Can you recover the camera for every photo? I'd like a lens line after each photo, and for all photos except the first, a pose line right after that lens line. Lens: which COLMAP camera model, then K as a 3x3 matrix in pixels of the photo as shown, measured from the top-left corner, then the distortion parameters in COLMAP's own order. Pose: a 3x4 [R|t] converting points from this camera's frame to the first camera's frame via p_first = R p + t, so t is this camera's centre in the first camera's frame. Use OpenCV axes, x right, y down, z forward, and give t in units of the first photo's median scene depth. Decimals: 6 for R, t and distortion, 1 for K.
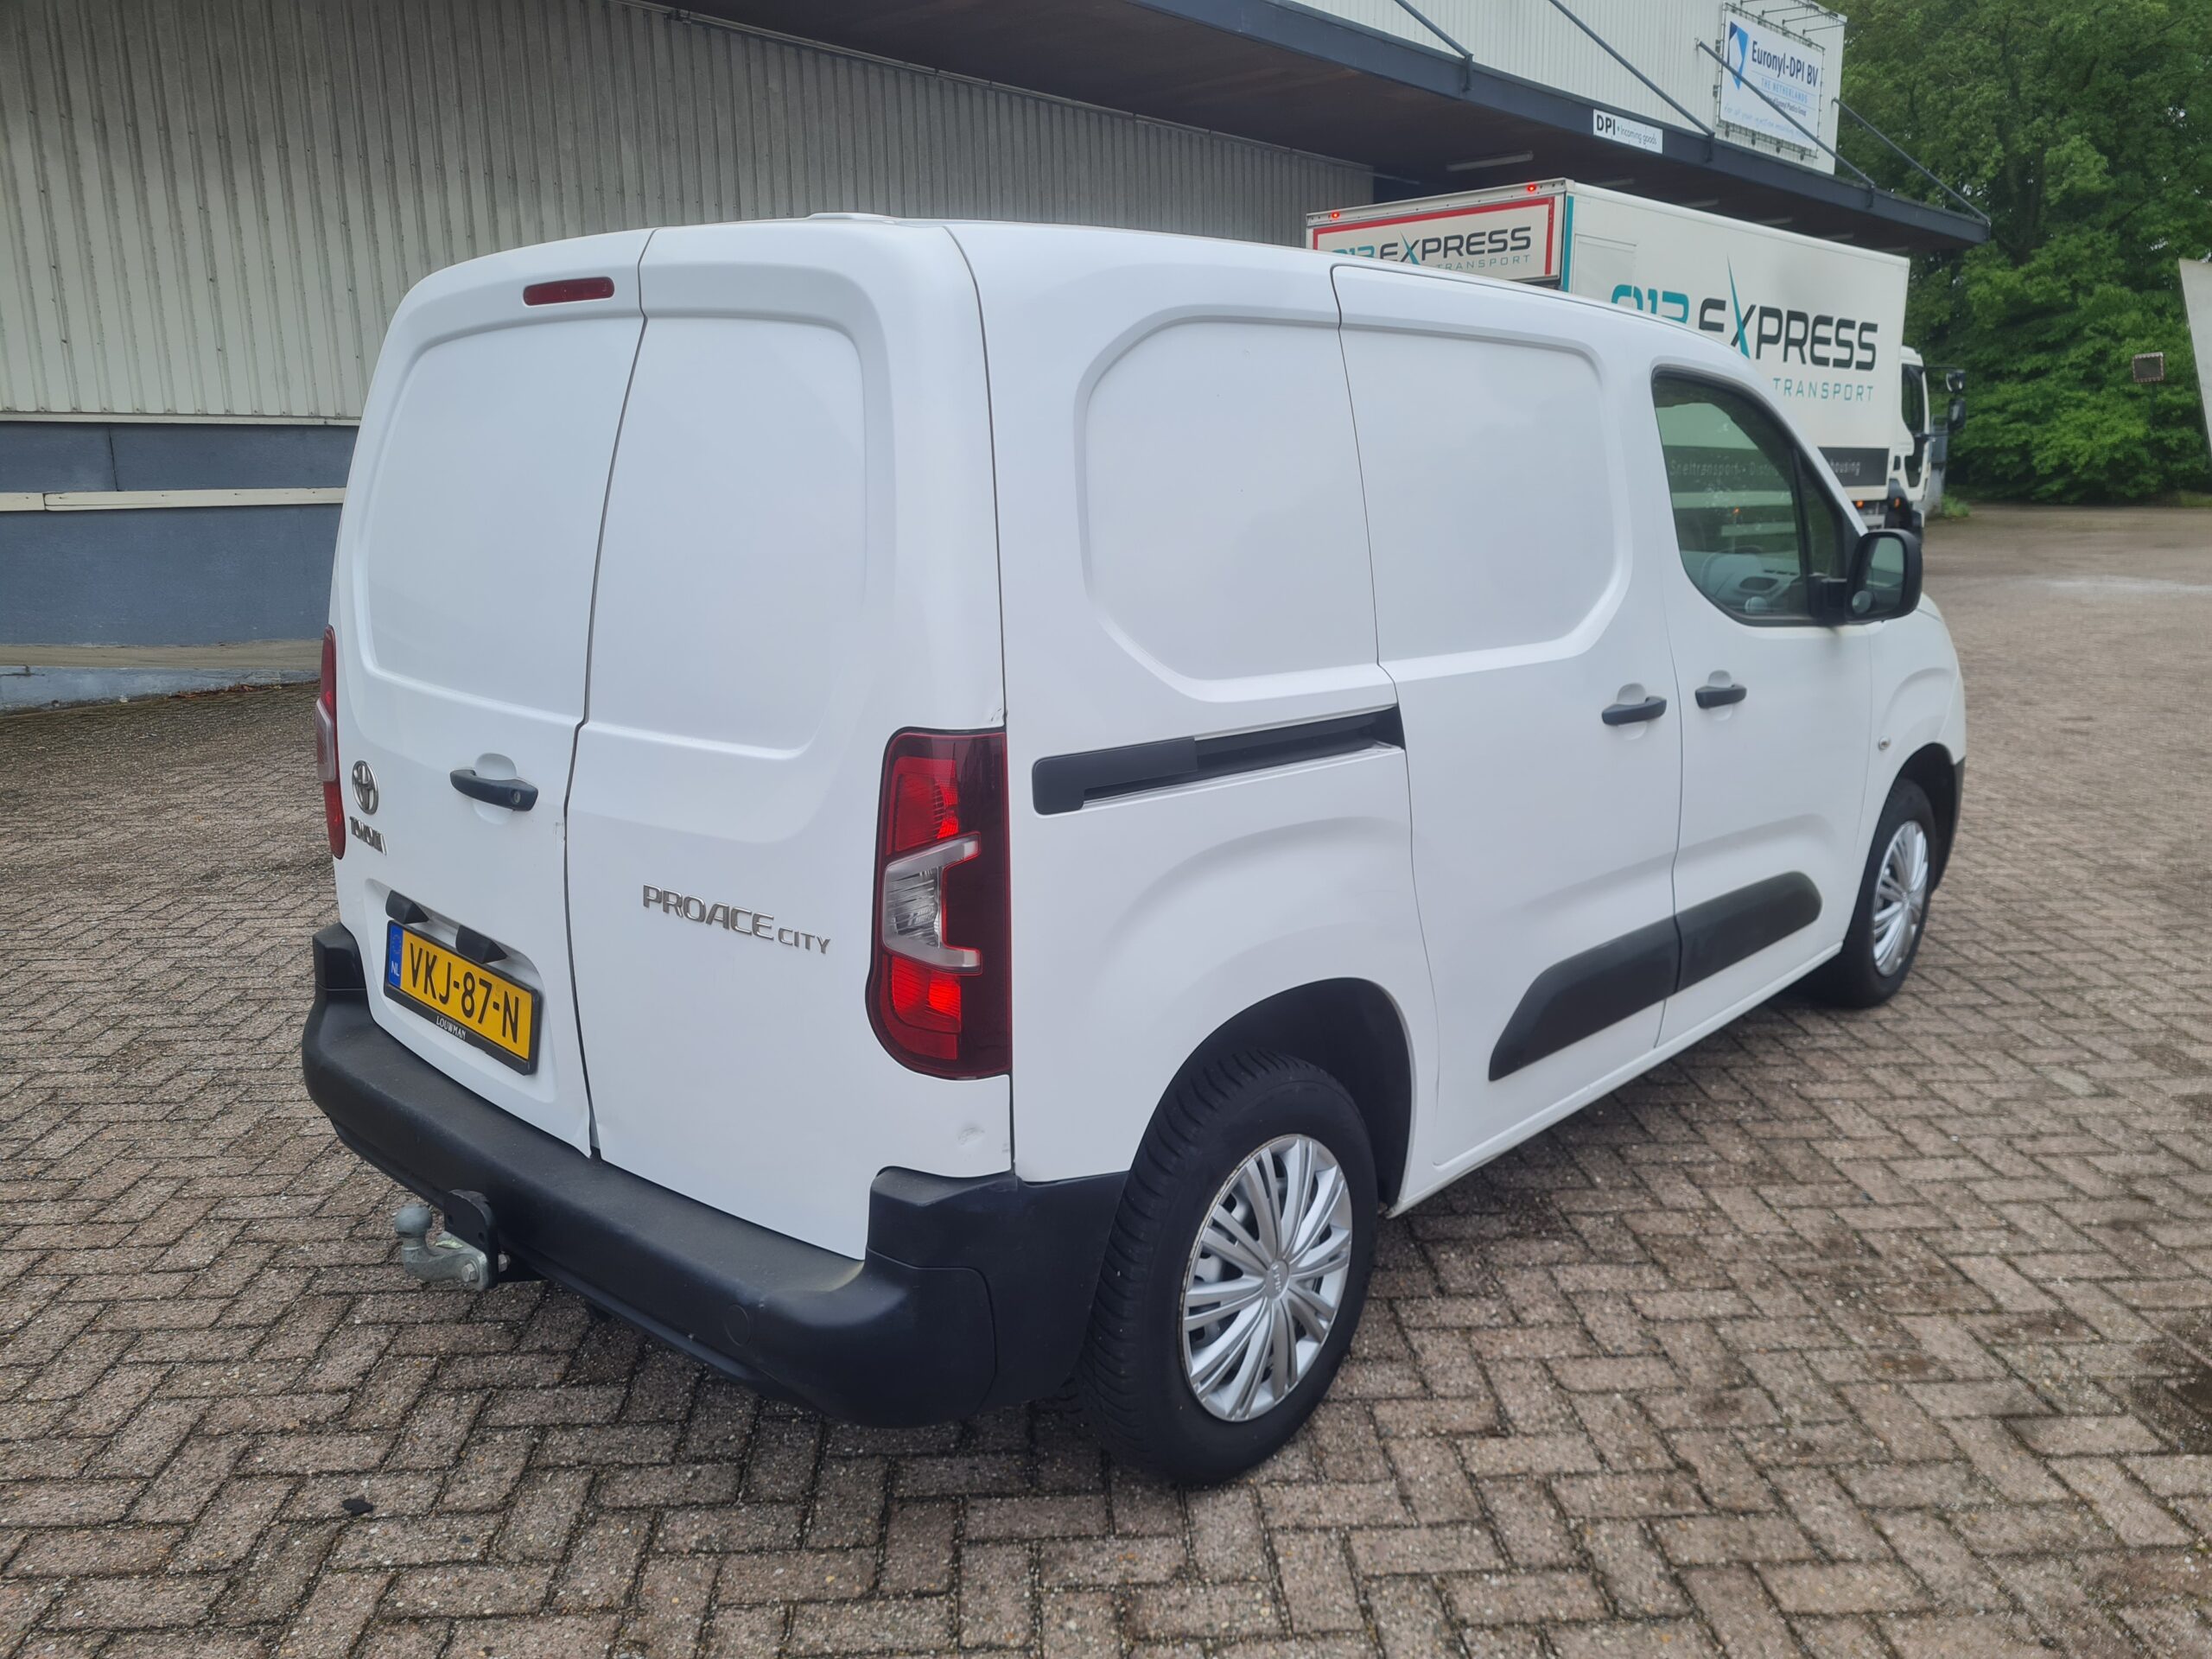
lens RADIAL K [[1725.4, 0, 1107.6], [0, 1725.4, 839.3], [0, 0, 1]] dist [0.052618, -0.029408]
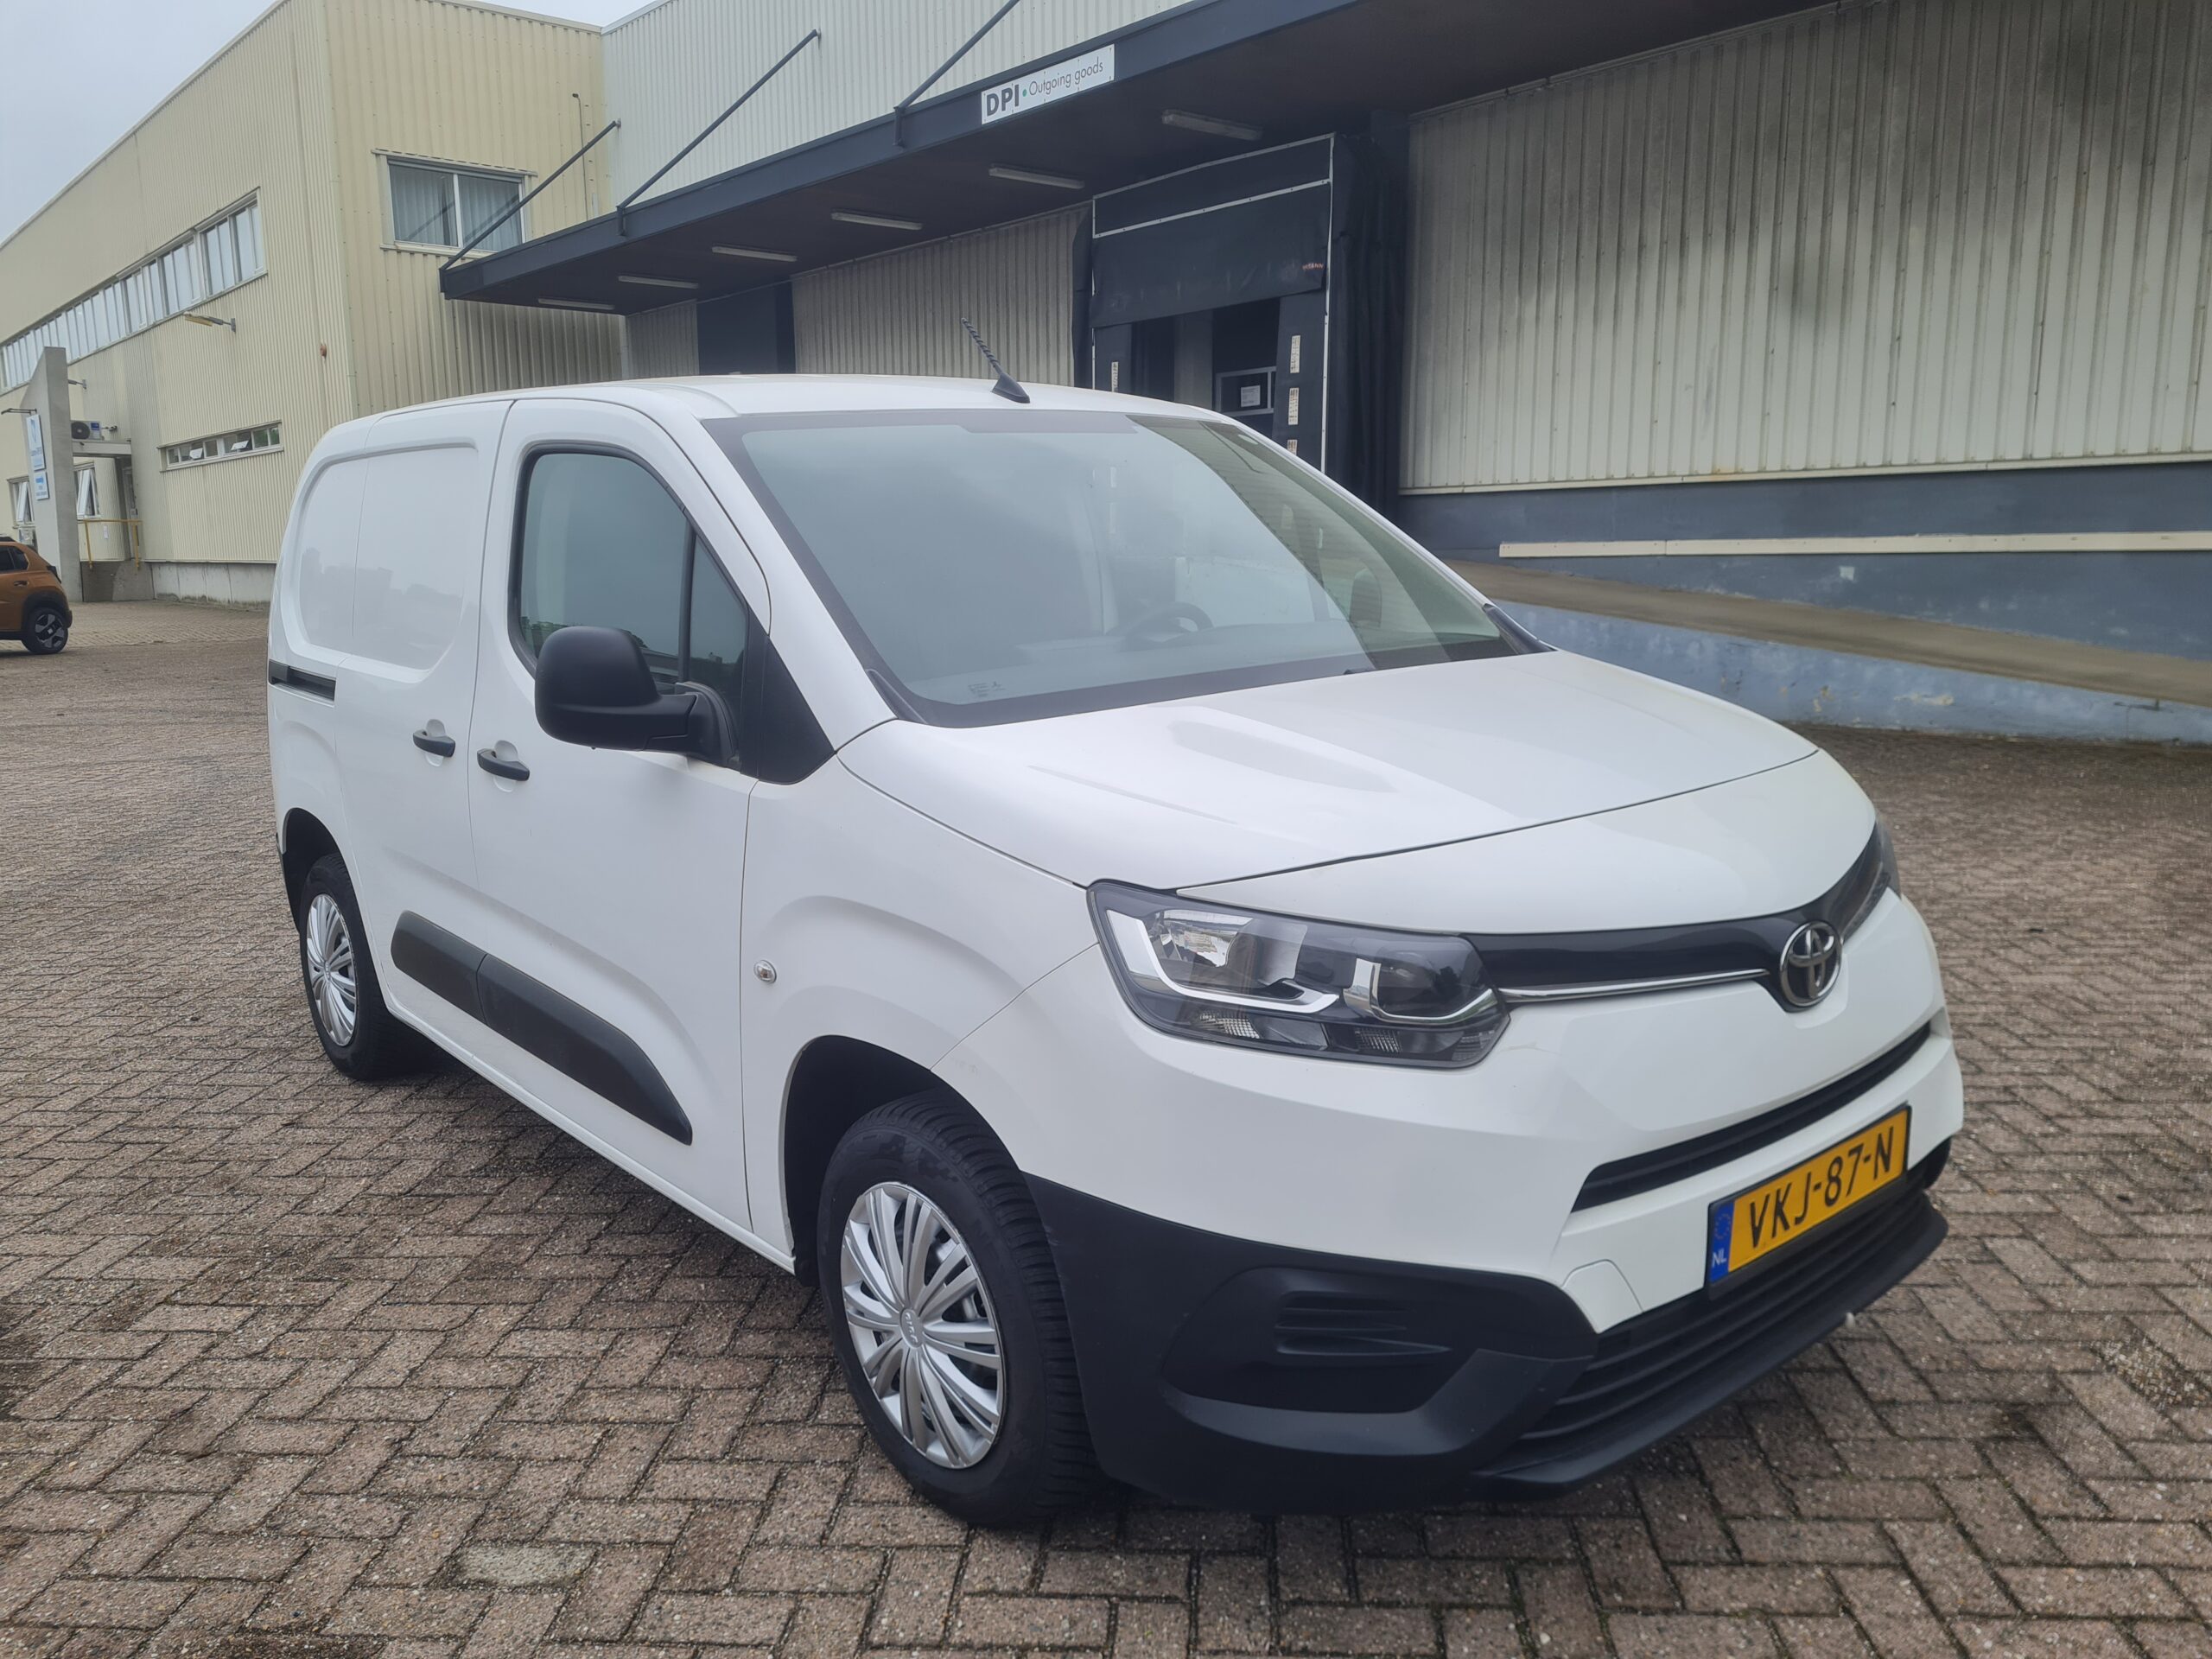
lens RADIAL K [[1725.4, 0, 1113.0], [0, 1725.4, 759.9], [0, 0, 1]] dist [0.052618, -0.029408]
pose [[-0.165432, 0.139953, -0.976240, 1.276557], [-0.190383, 0.966729, 0.170851, -0.325593], [0.967671, 0.214124, -0.133283, 1.459037]]
